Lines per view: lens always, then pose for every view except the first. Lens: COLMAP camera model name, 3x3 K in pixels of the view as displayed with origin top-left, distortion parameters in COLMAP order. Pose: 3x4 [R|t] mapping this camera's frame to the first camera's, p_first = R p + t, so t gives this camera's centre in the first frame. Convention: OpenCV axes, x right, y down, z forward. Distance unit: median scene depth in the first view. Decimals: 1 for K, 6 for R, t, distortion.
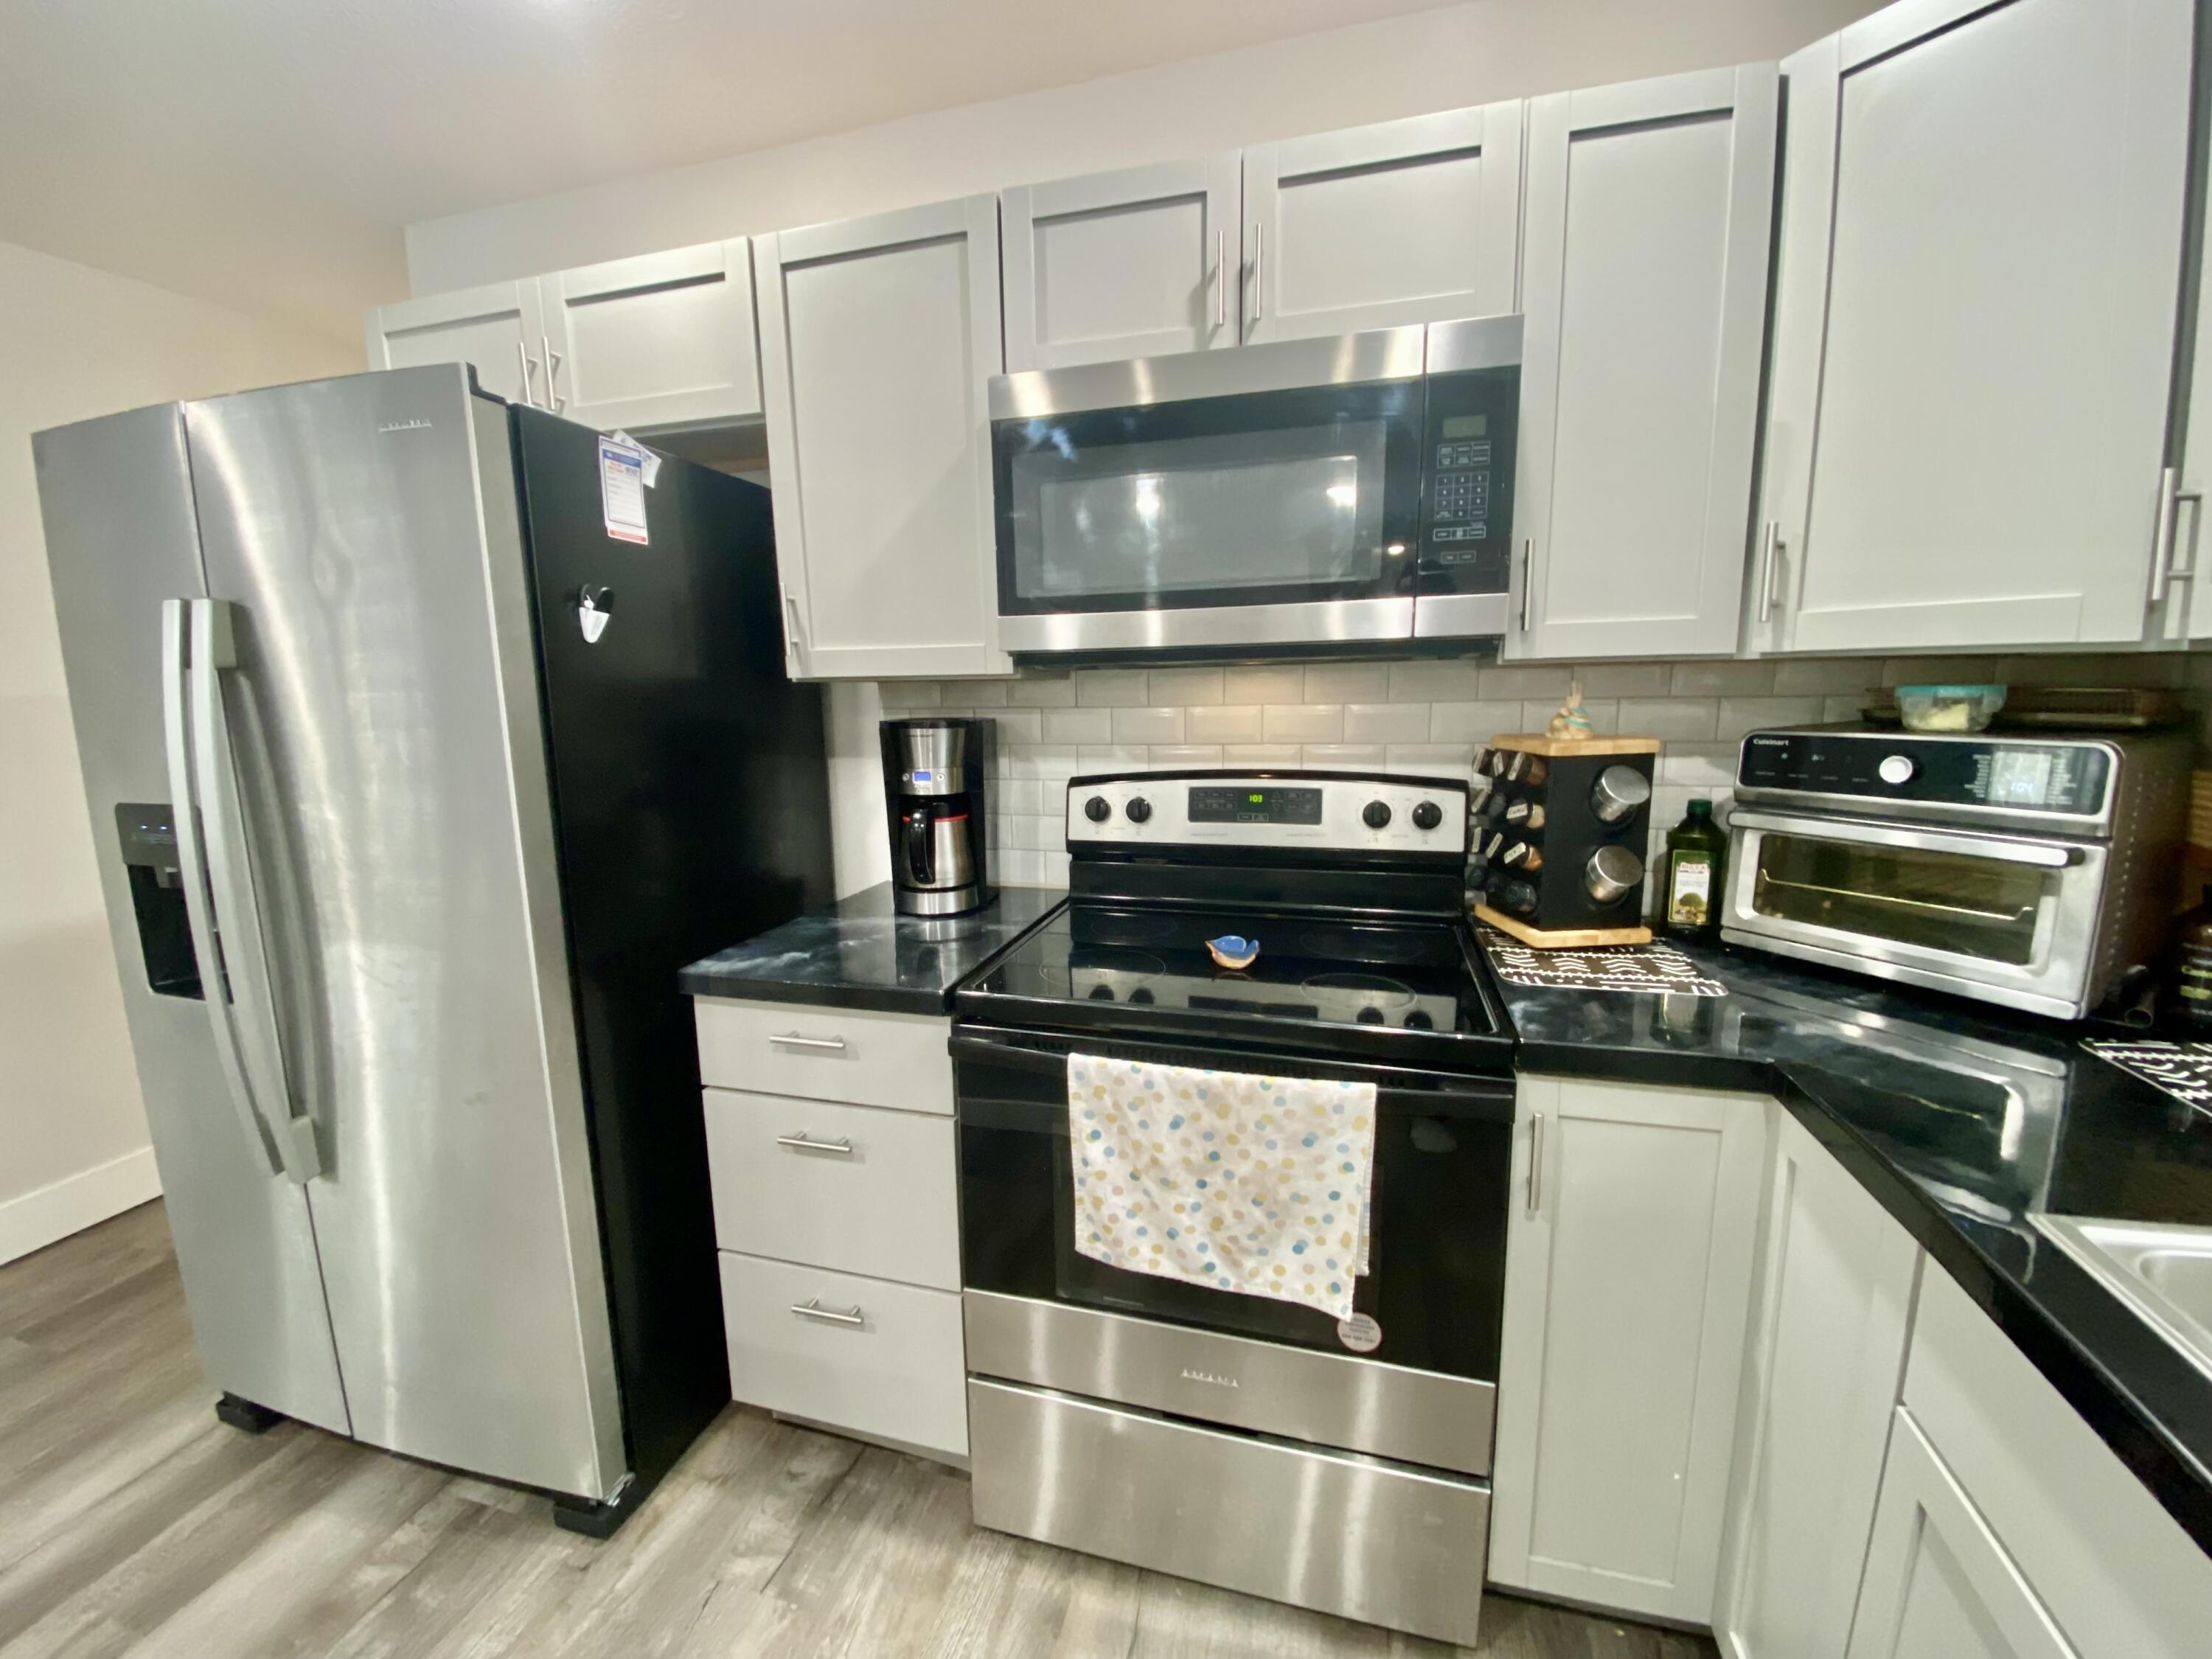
lens RADIAL K [[889.8, 0, 1096.0], [0, 889.8, 826.7], [0, 0, 1]] dist [0.036984, -0.028481]
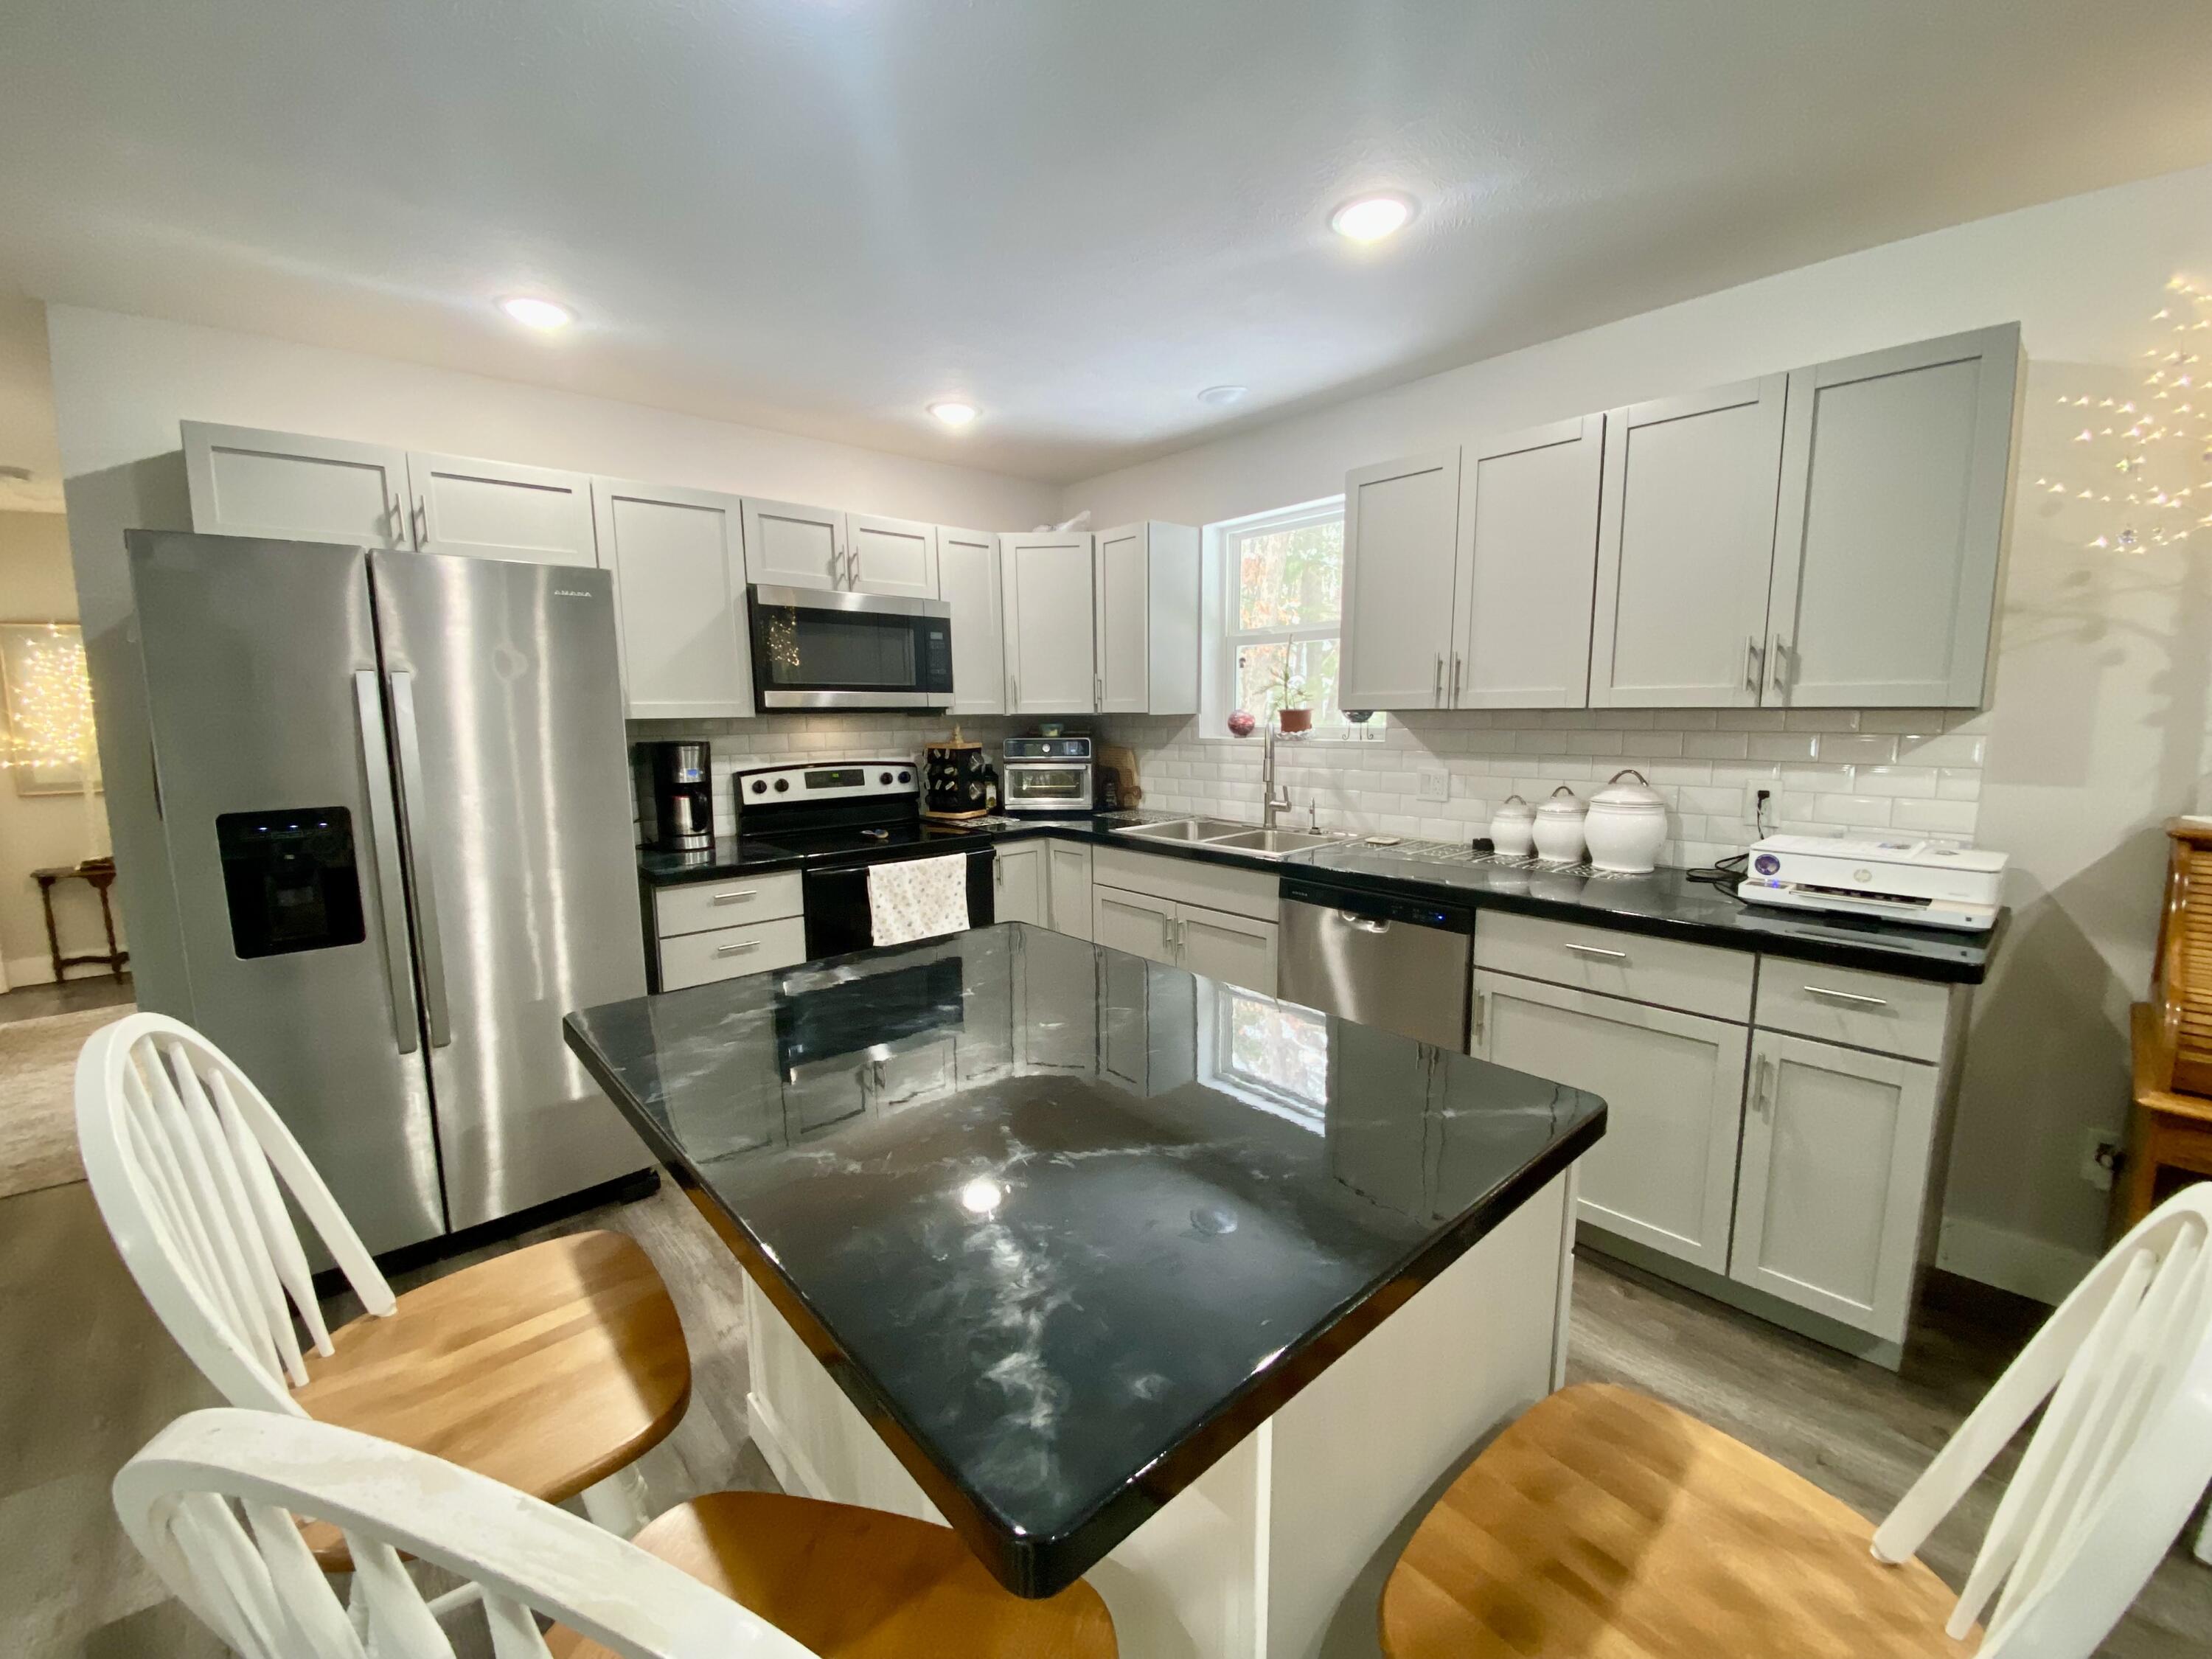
lens RADIAL K [[889.8, 0, 1096.0], [0, 889.8, 826.7], [0, 0, 1]] dist [0.036984, -0.028481]
pose [[0.539471, -0.097920, 0.836291, -1.614392], [0.128959, 0.991105, 0.032859, 0.125912], [-0.832070, 0.090120, 0.547300, -0.859068]]
